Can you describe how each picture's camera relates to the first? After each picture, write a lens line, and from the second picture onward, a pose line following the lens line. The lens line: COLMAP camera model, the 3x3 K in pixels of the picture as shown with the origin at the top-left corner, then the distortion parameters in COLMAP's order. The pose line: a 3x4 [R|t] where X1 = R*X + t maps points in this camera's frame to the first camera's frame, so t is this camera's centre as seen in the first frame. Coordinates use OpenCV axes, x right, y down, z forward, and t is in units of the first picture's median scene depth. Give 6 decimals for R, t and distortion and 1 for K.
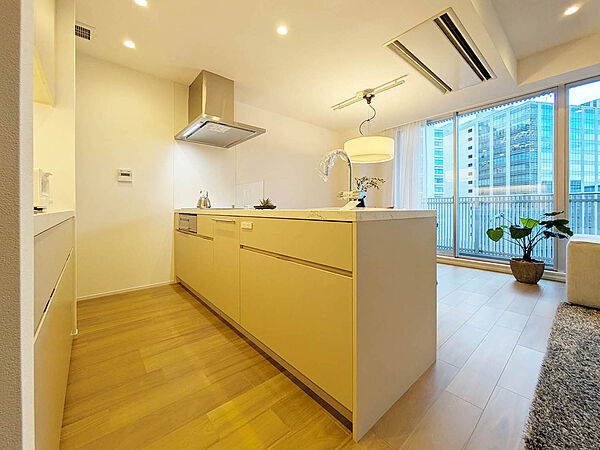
lens RADIAL K [[242.4, 0, 299.6], [0, 242.4, 210.0], [0, 0, 1]] dist [-0.000942, -0.000164]
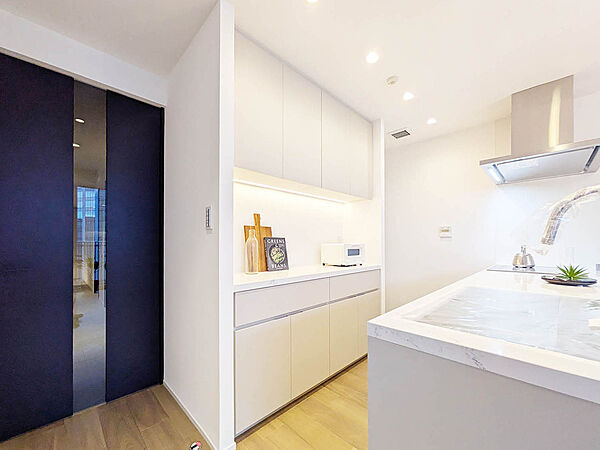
lens RADIAL K [[242.4, 0, 300.7], [0, 242.4, 241.1], [0, 0, 1]] dist [0.000623, 0.000115]
pose [[0.059964, -0.003693, -0.998194, 0.333905], [-0.004859, 0.999980, -0.003991, -0.084620], [0.998189, 0.005090, 0.059945, 0.245150]]
